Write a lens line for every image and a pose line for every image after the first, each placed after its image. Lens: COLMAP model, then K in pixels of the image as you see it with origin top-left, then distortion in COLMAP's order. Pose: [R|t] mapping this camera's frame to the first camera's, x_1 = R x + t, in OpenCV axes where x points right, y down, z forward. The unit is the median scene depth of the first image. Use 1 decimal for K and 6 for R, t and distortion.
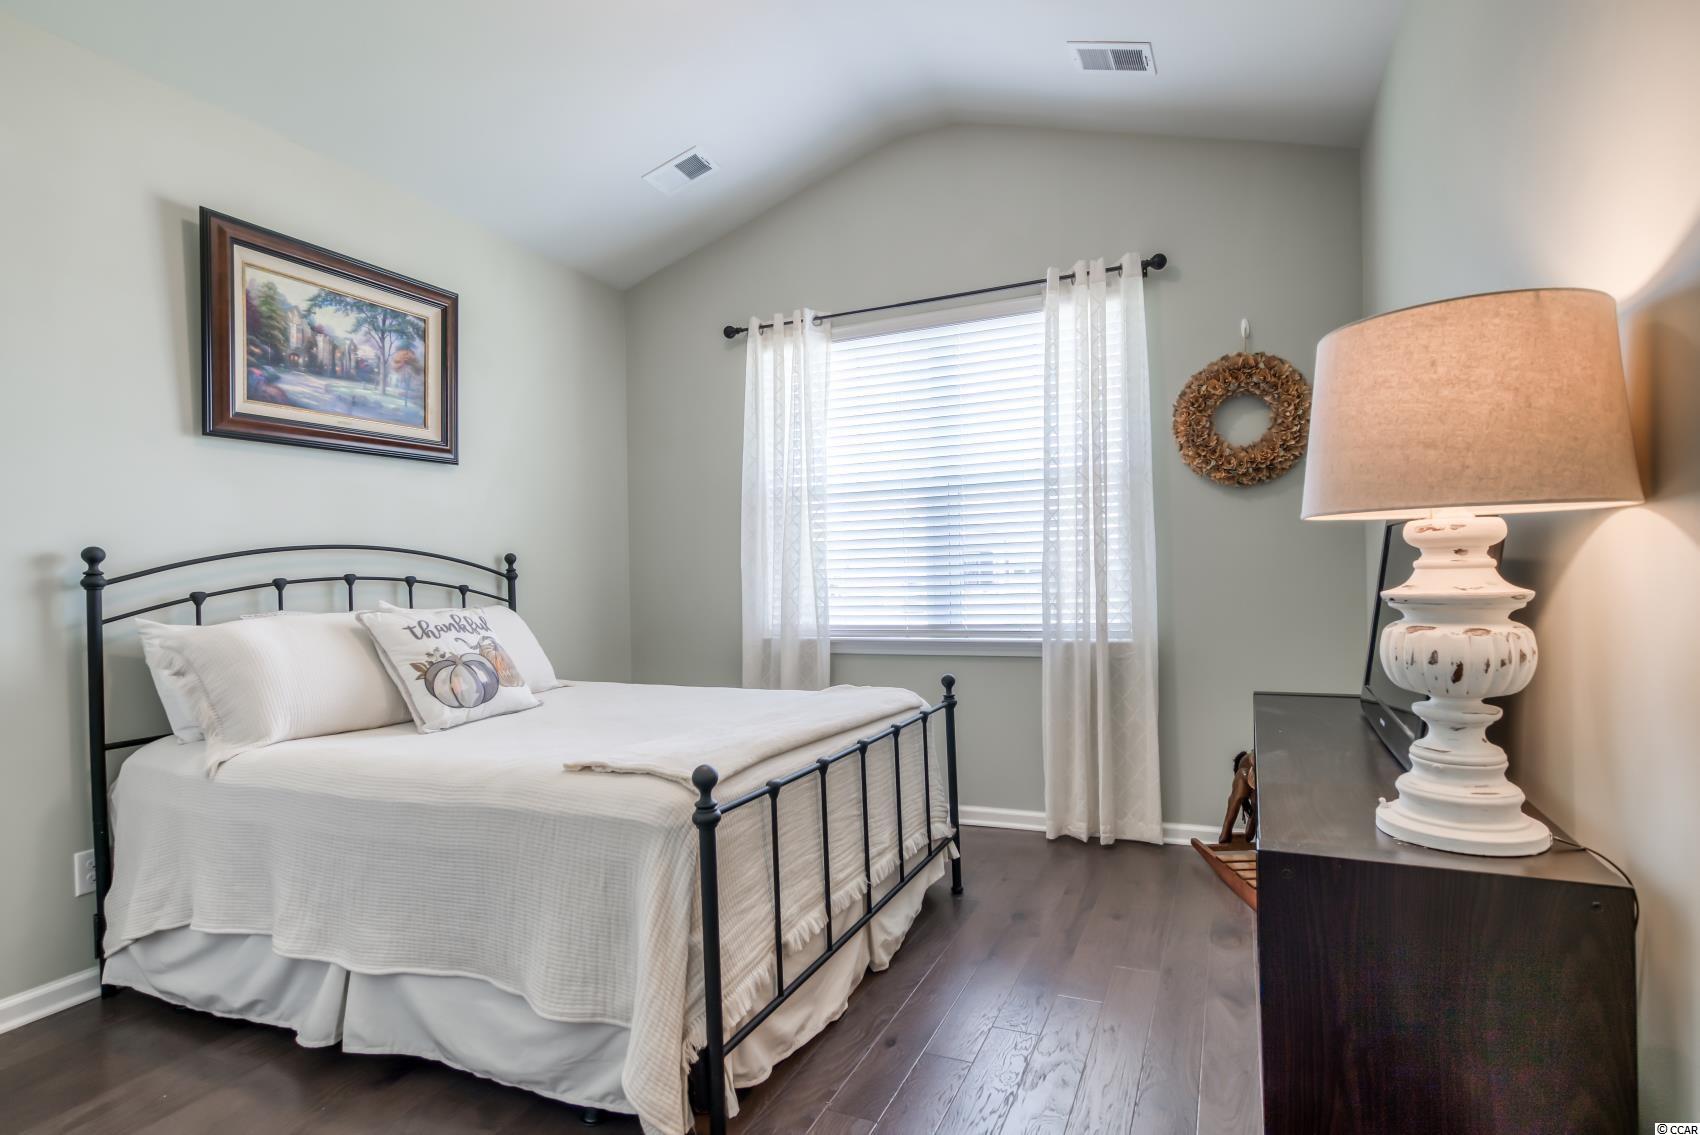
lens RADIAL K [[853.4, 0, 888.1], [0, 853.4, 565.8], [0, 0, 1]] dist [-0.000563, 0.000167]
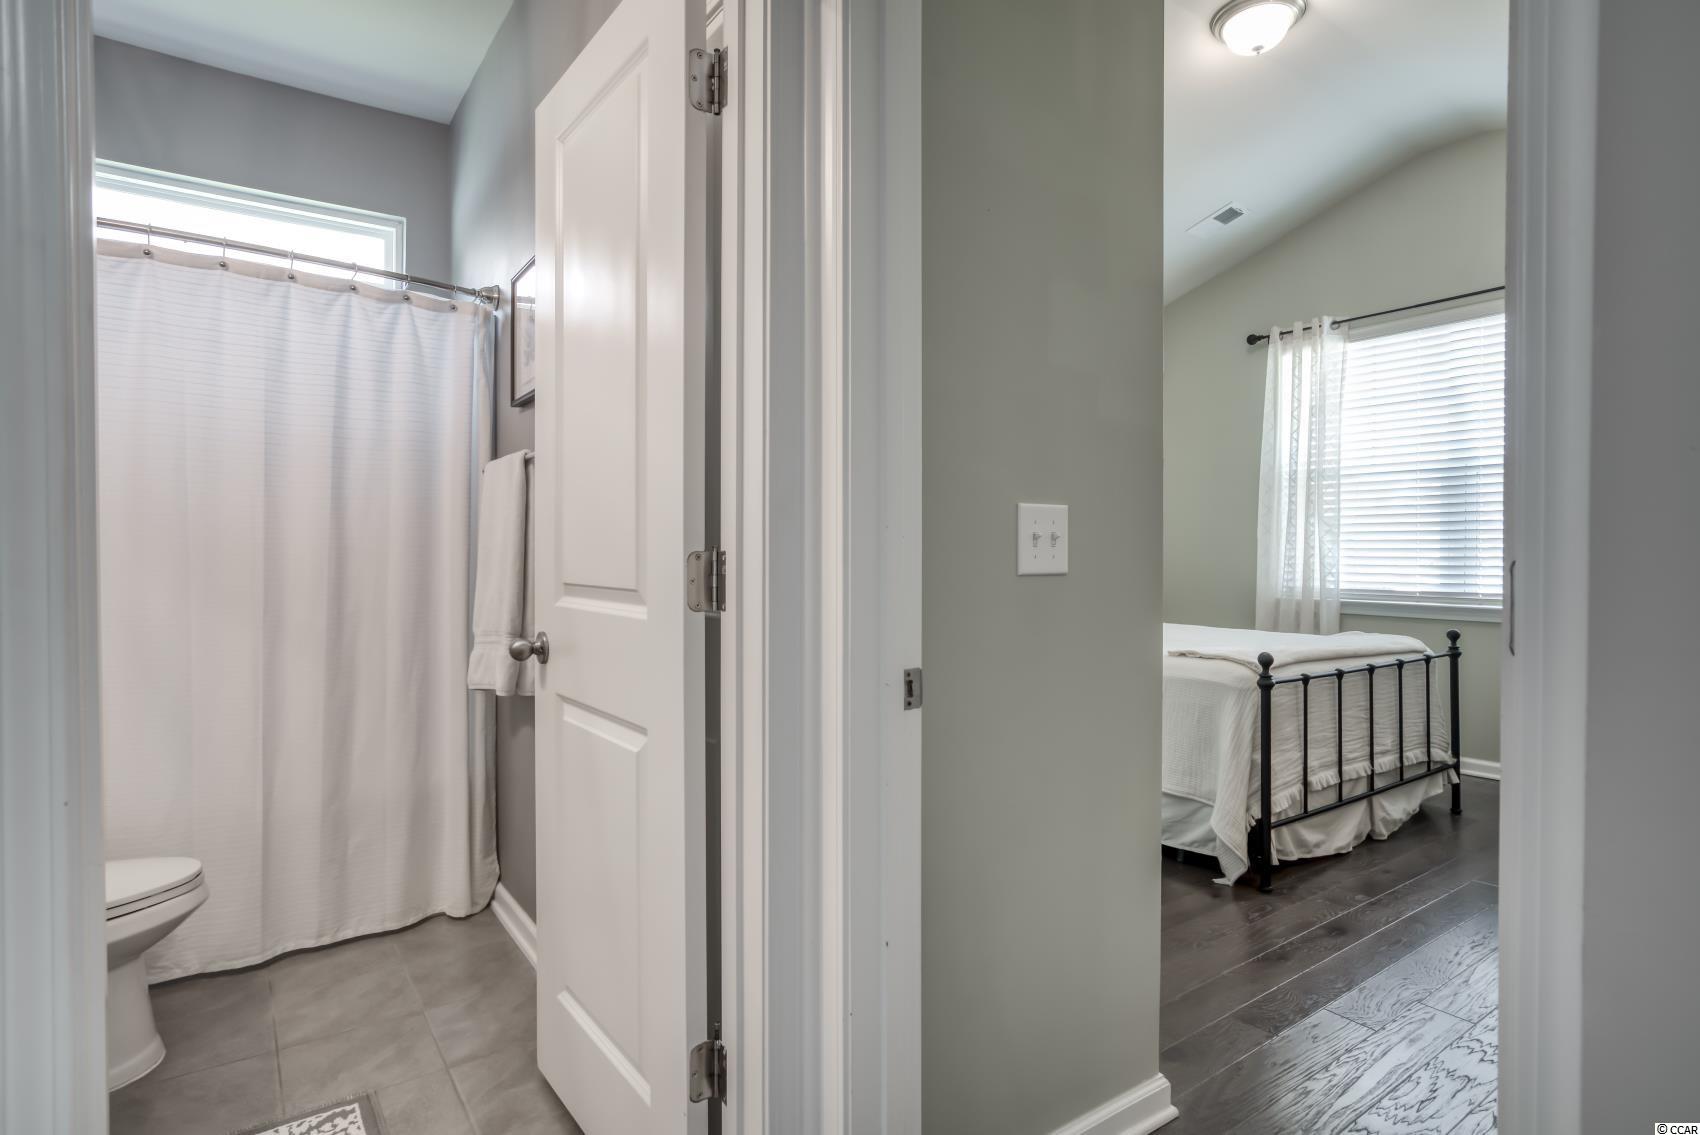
lens RADIAL K [[900.5, 0, 850.0], [0, 900.5, 567.5], [0, 0, 1]] dist [-0.018225, 0.000501]
pose [[0.850194, 0.030756, -0.525571, 0.007921], [-0.013024, 0.999215, 0.037405, 0.007228], [0.526309, -0.024957, 0.849927, -0.602244]]
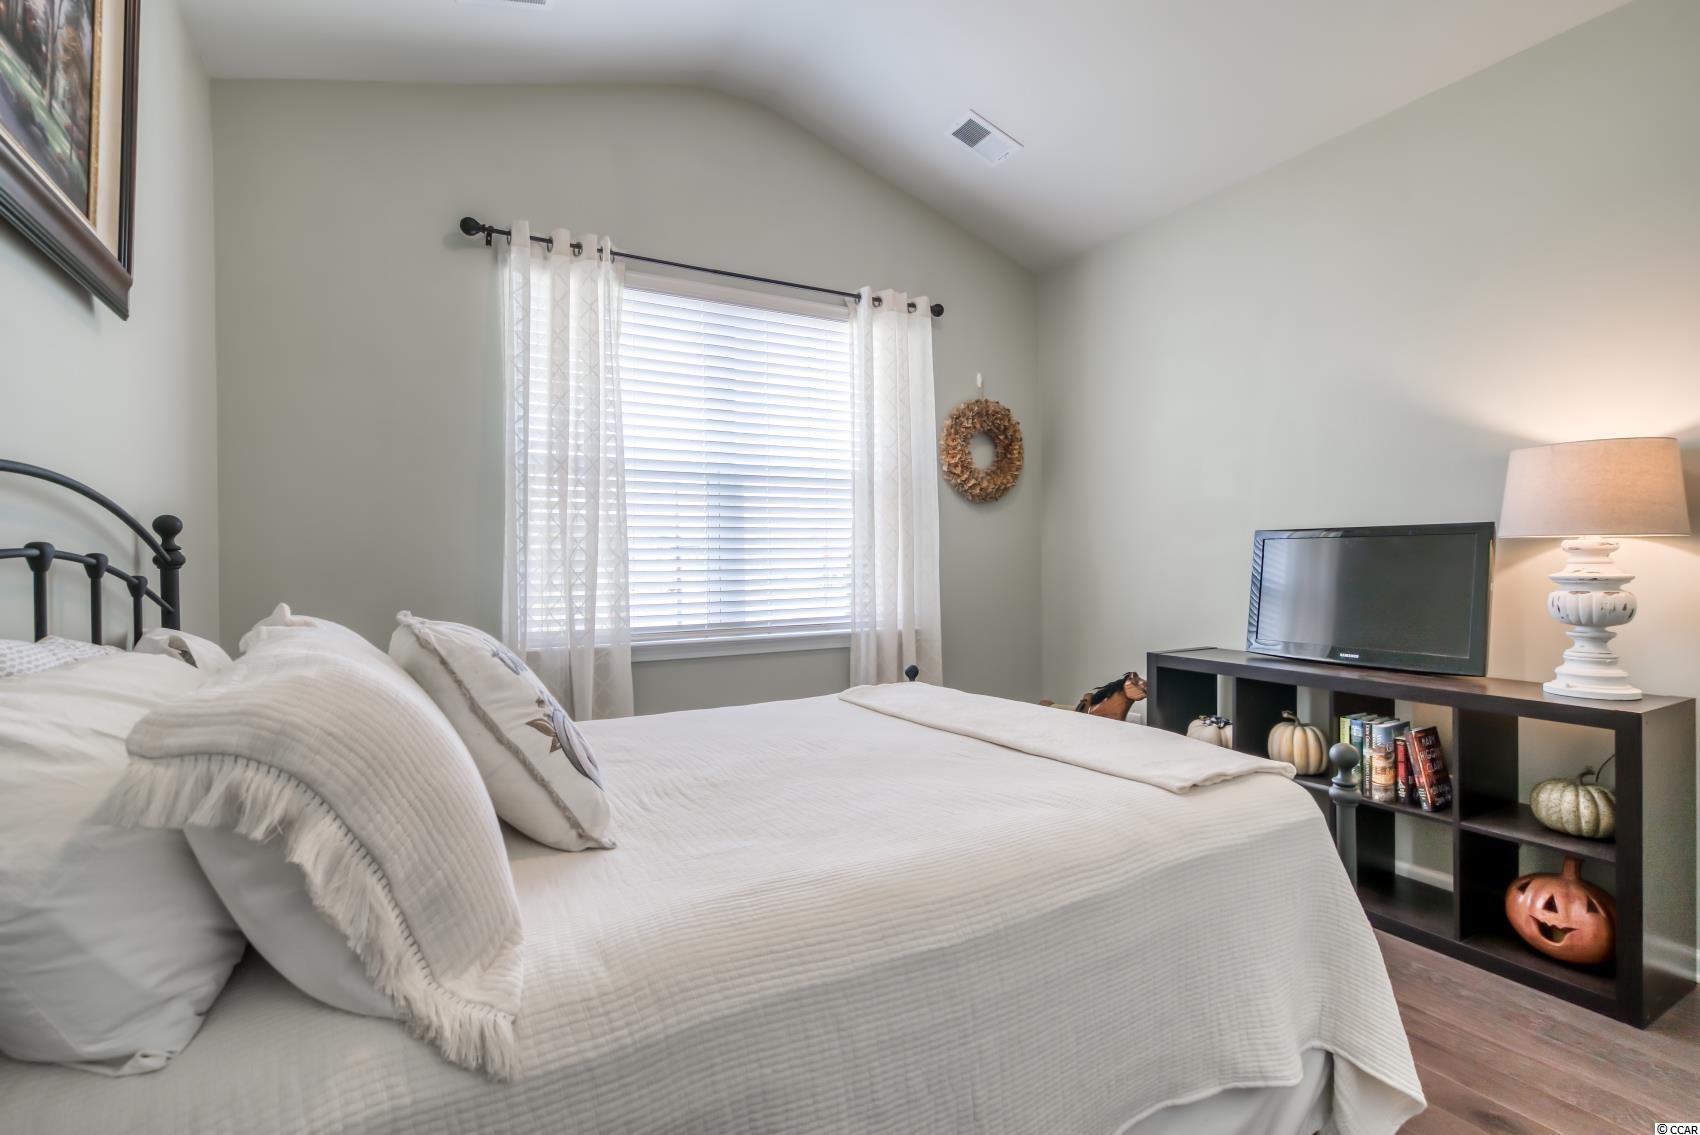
lens RADIAL K [[785.2, 0, 850.0], [0, 785.2, 567.5], [0, 0, 1]] dist [0.004196, 0.001066]
pose [[0.602718, 0.015670, 0.797800, -0.851598], [-0.012932, 0.999868, -0.009868, 0.023760], [-0.797849, -0.004370, 0.602841, 0.574246]]
